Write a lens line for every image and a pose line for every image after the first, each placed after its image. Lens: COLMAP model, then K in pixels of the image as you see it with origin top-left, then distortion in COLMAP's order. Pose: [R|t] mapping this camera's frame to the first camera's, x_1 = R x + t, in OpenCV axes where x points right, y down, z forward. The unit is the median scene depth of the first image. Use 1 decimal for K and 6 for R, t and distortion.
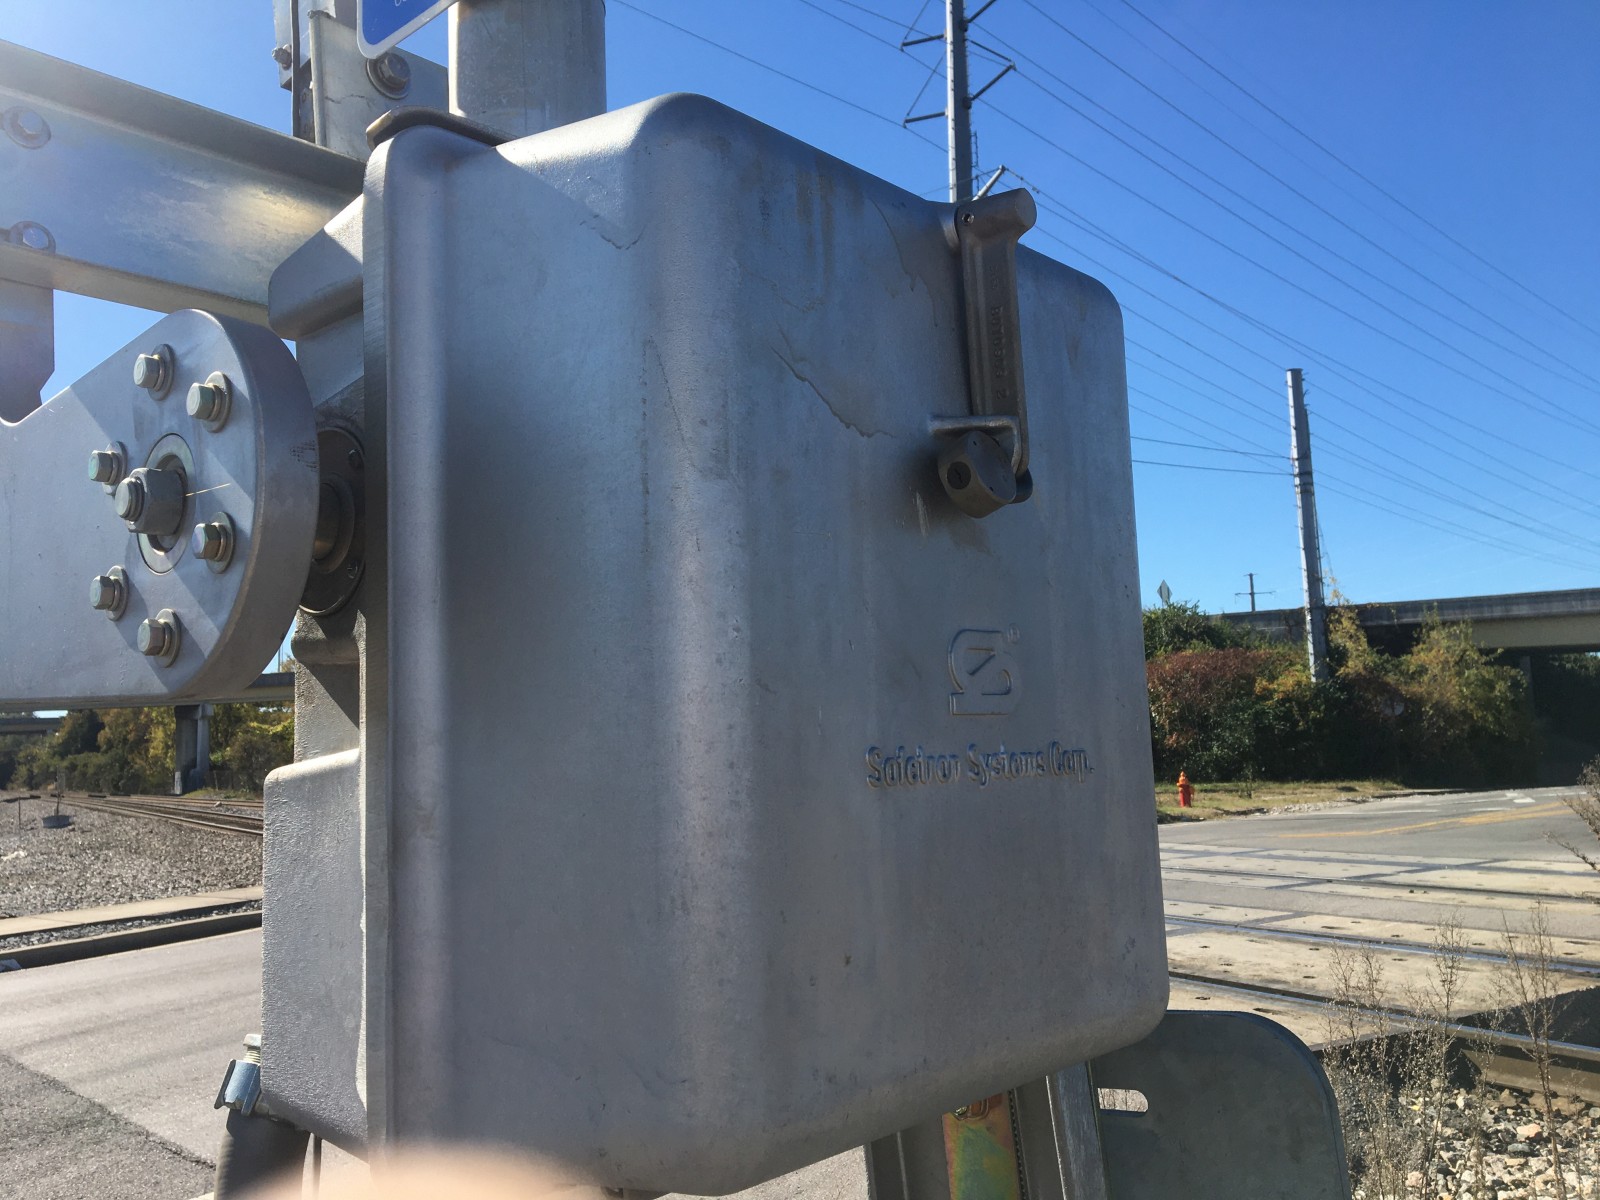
lens RADIAL K [[1346.3, 0, 801.5], [0, 1346.3, 606.4], [0, 0, 1]] dist [0.097803, -0.137036]
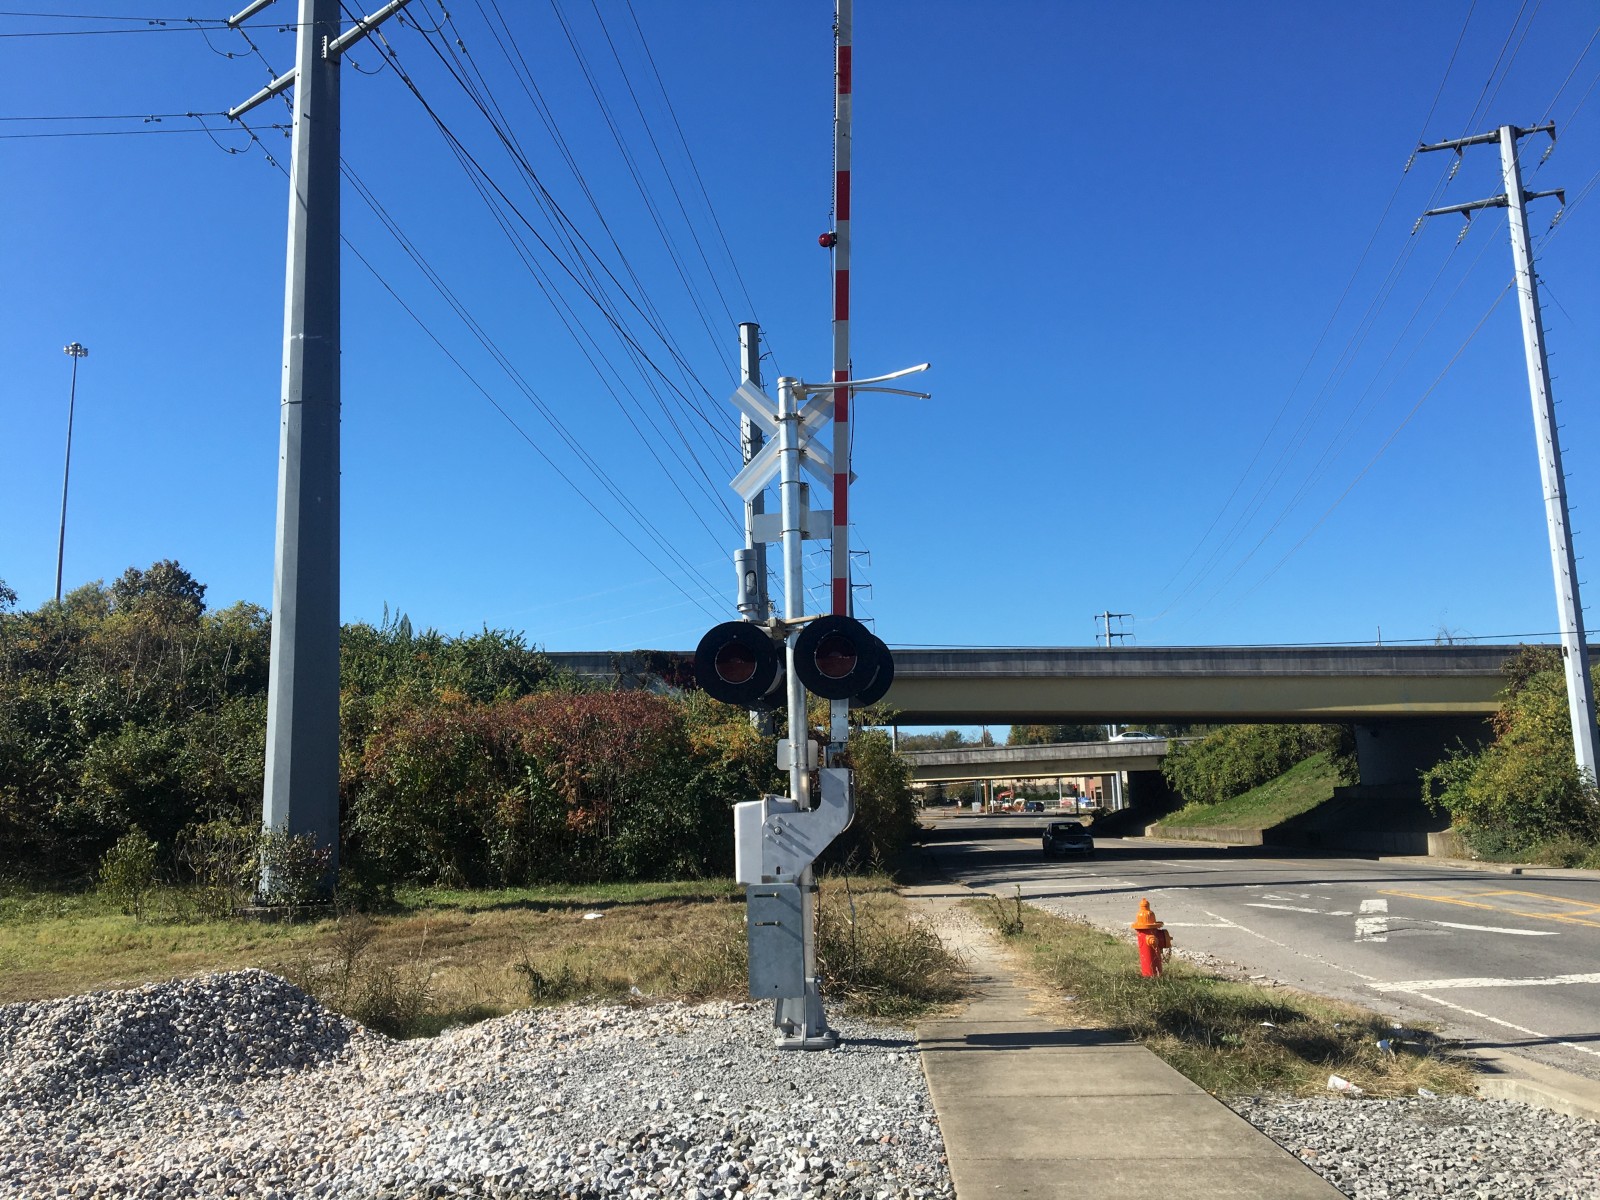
lens RADIAL K [[1346.3, 0, 781.2], [0, 1346.3, 593.9], [0, 0, 1]] dist [0.097803, -0.137036]
pose [[0.792199, 0.104180, 0.601304, -0.060264], [-0.066038, 0.994169, -0.085243, 0.037761], [-0.606679, 0.027820, 0.794460, 0.401182]]
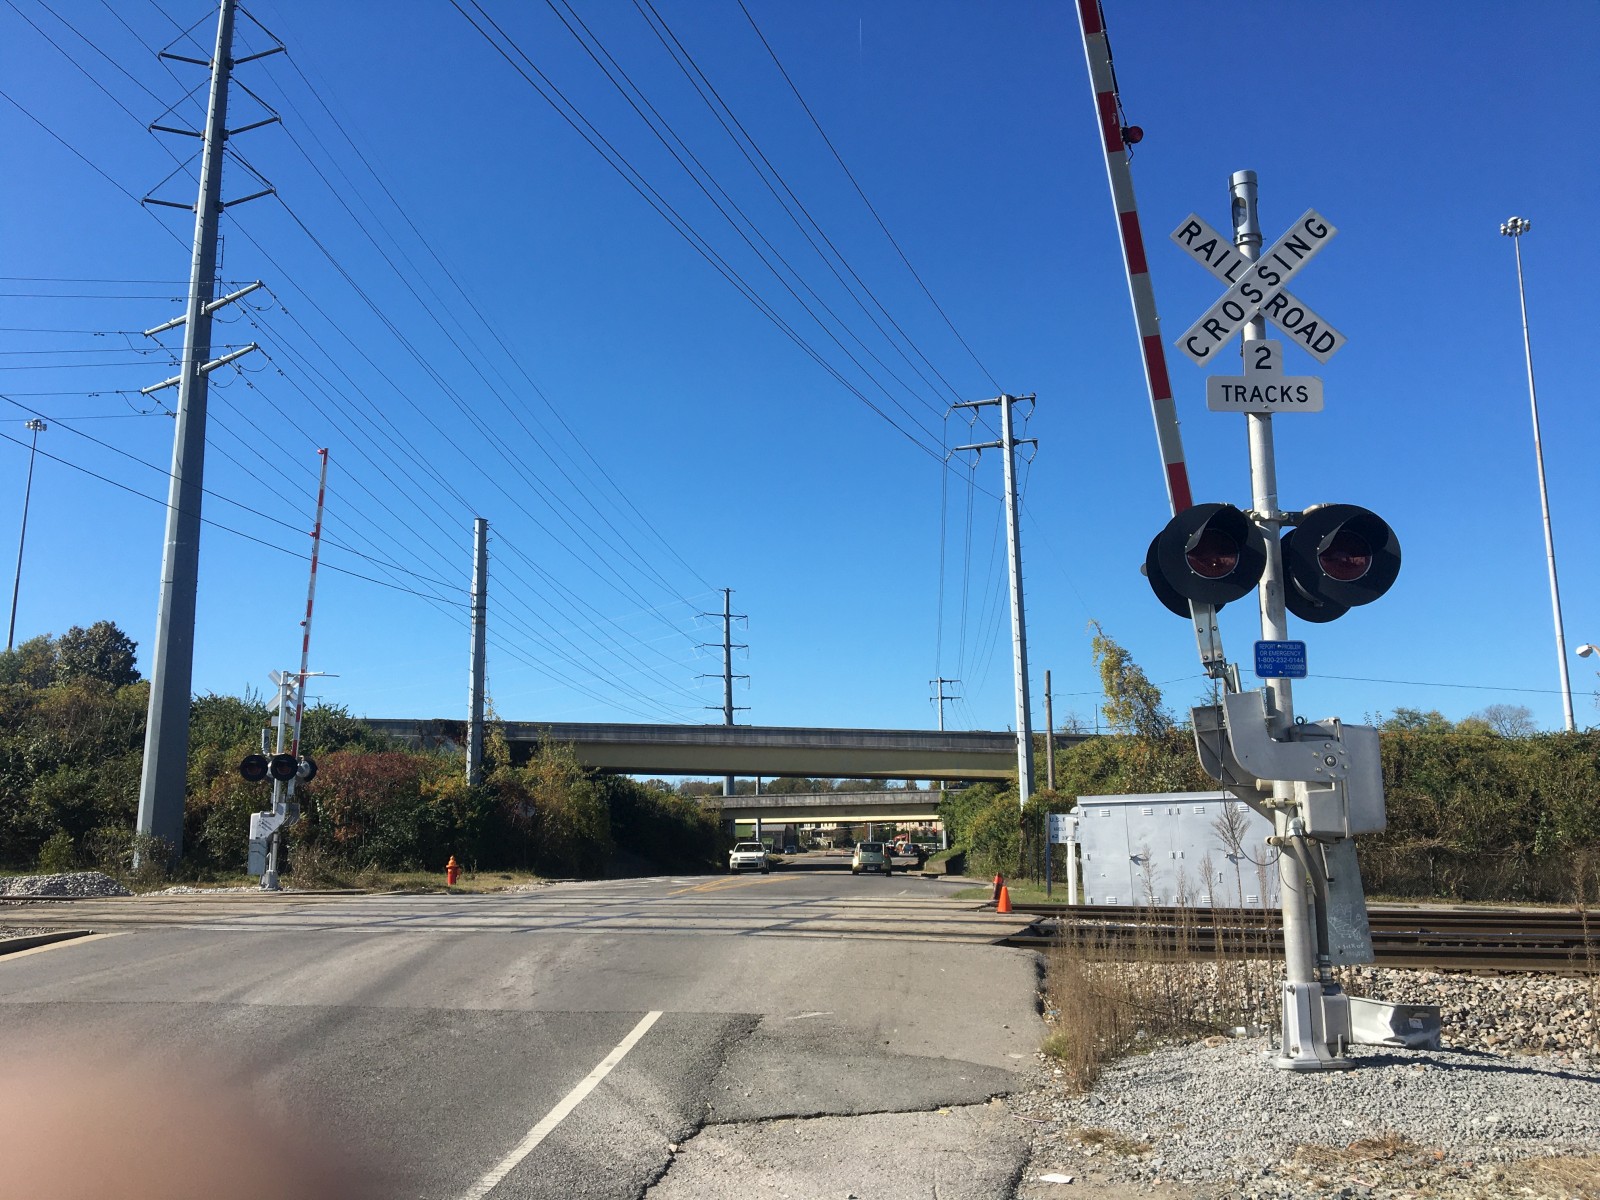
lens RADIAL K [[1346.3, 0, 789.8], [0, 1346.3, 602.6], [0, 0, 1]] dist [0.097803, -0.137036]
pose [[0.767641, 0.142182, 0.624909, -0.156497], [-0.092886, 0.989467, -0.111028, 0.003176], [-0.634113, 0.027184, 0.772763, -0.073399]]
